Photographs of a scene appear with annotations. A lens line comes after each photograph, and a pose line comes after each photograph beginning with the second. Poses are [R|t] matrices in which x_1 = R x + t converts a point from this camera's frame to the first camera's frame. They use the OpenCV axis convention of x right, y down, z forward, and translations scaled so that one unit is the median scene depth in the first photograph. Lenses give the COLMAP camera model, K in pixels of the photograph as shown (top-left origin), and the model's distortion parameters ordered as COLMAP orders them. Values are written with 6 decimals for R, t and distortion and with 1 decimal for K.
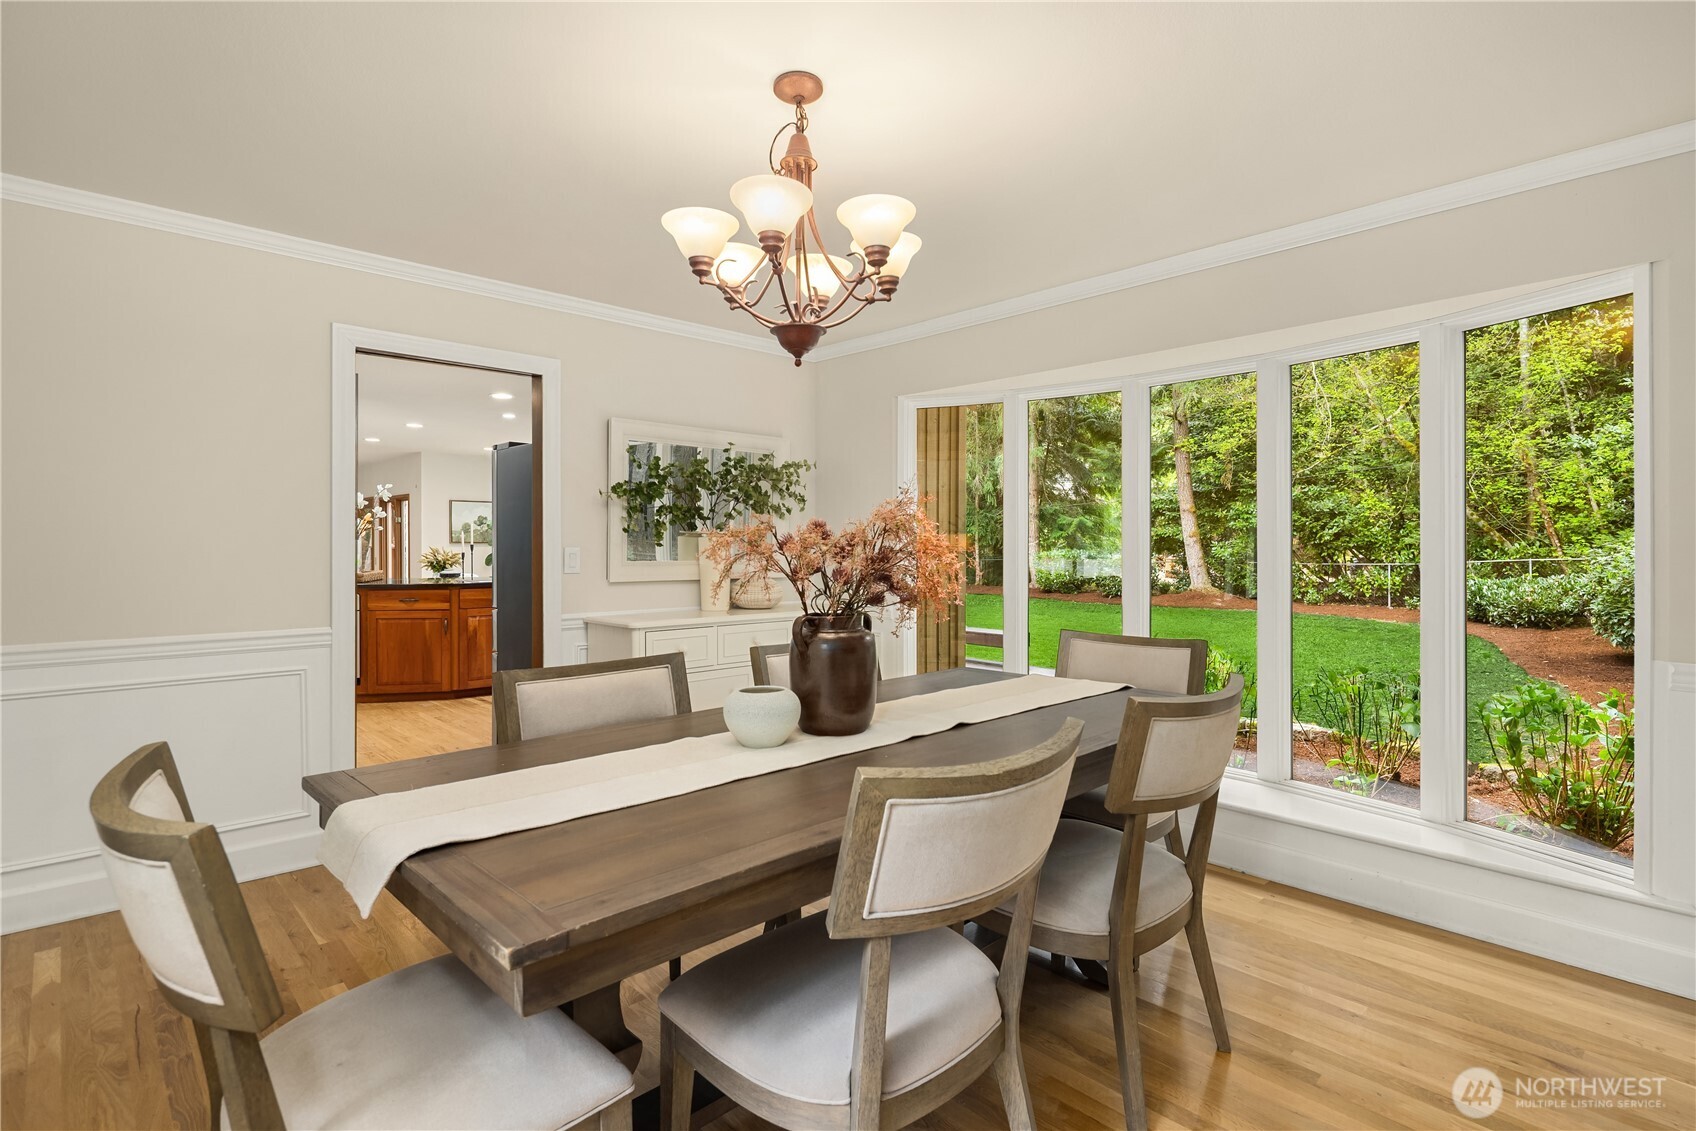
lens RADIAL K [[820.2, 0, 848.4], [0, 820.2, 559.6], [0, 0, 1]] dist [-0.000224, -0.000285]
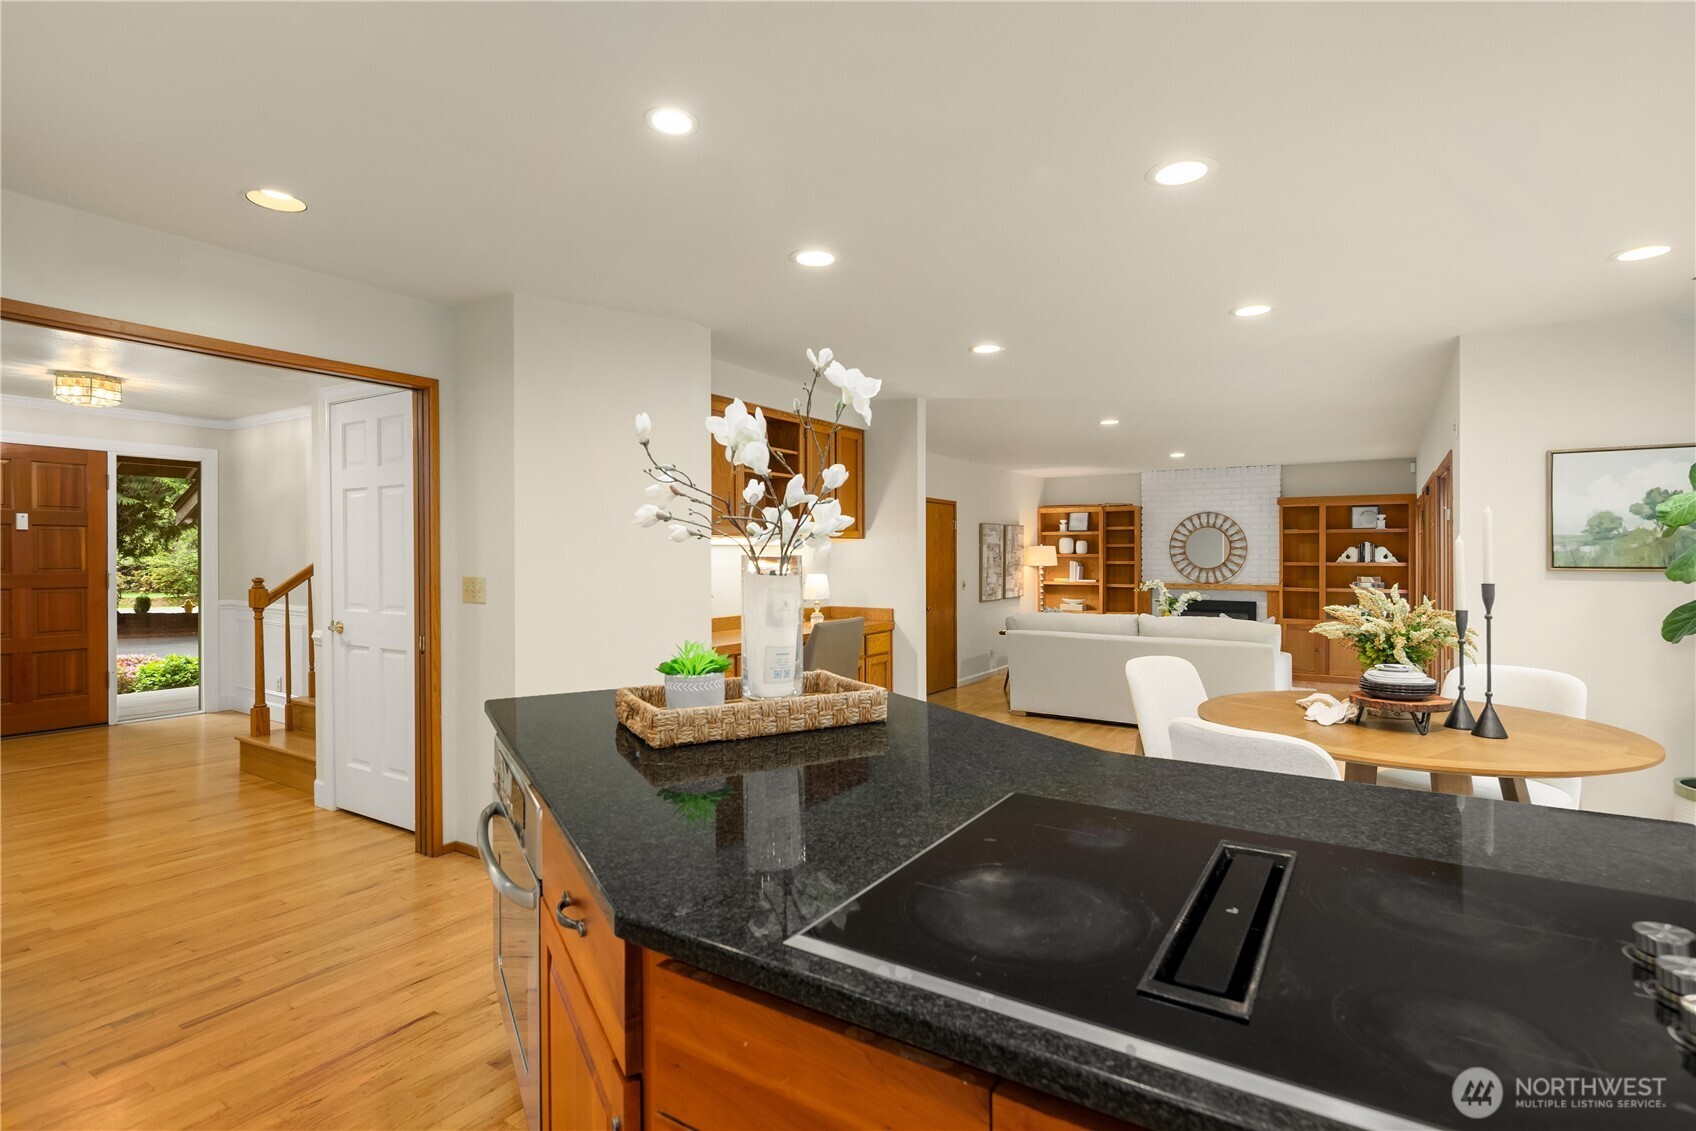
lens RADIAL K [[820.2, 0, 849.8], [0, 820.2, 559.5], [0, 0, 1]] dist [-0.000224, -0.000285]
pose [[0.241141, 0.003190, -0.970485, -0.330835], [-0.014884, 0.999889, -0.000412, -0.031207], [0.970376, 0.014544, 0.241162, 0.984426]]
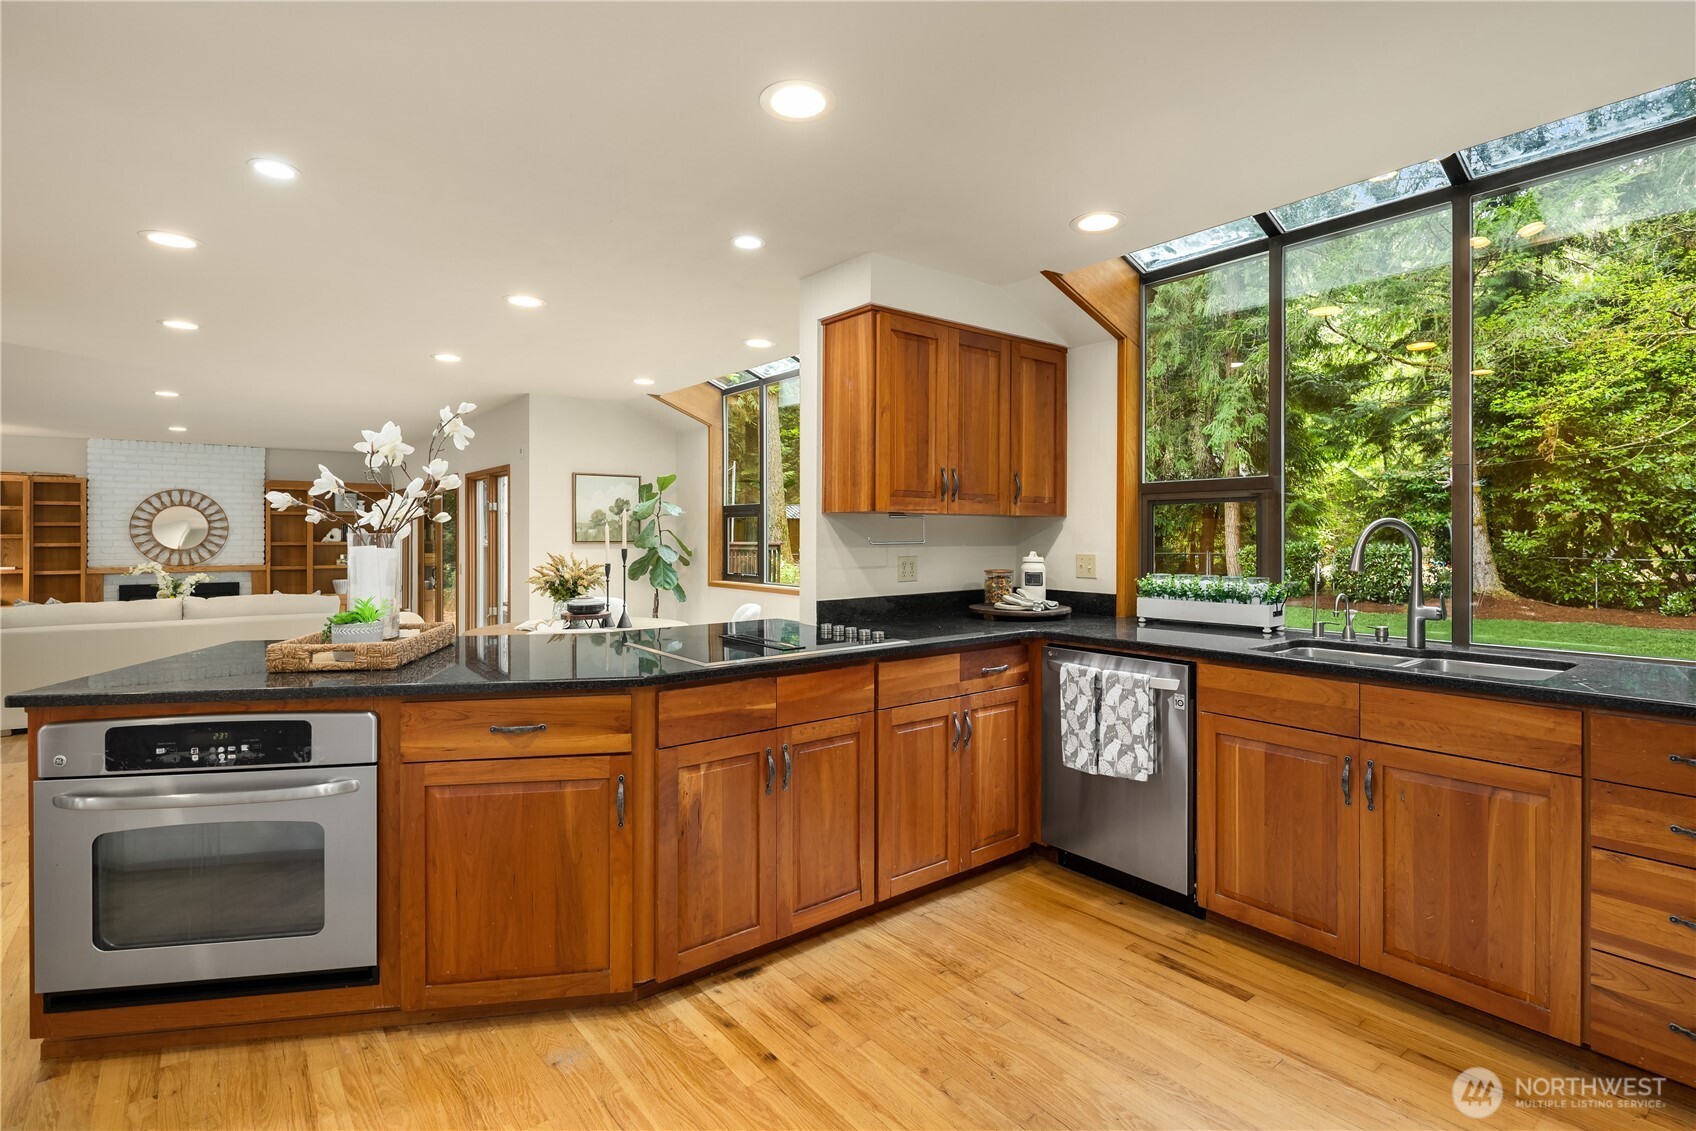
lens RADIAL K [[820.2, 0, 861.6], [0, 820.2, 535.0], [0, 0, 1]] dist [-0.000224, -0.000285]
pose [[0.996740, -0.003281, -0.080616, -0.355970], [0.001973, 0.999865, -0.016300, -0.024705], [0.080659, 0.016088, 0.996612, 0.652499]]
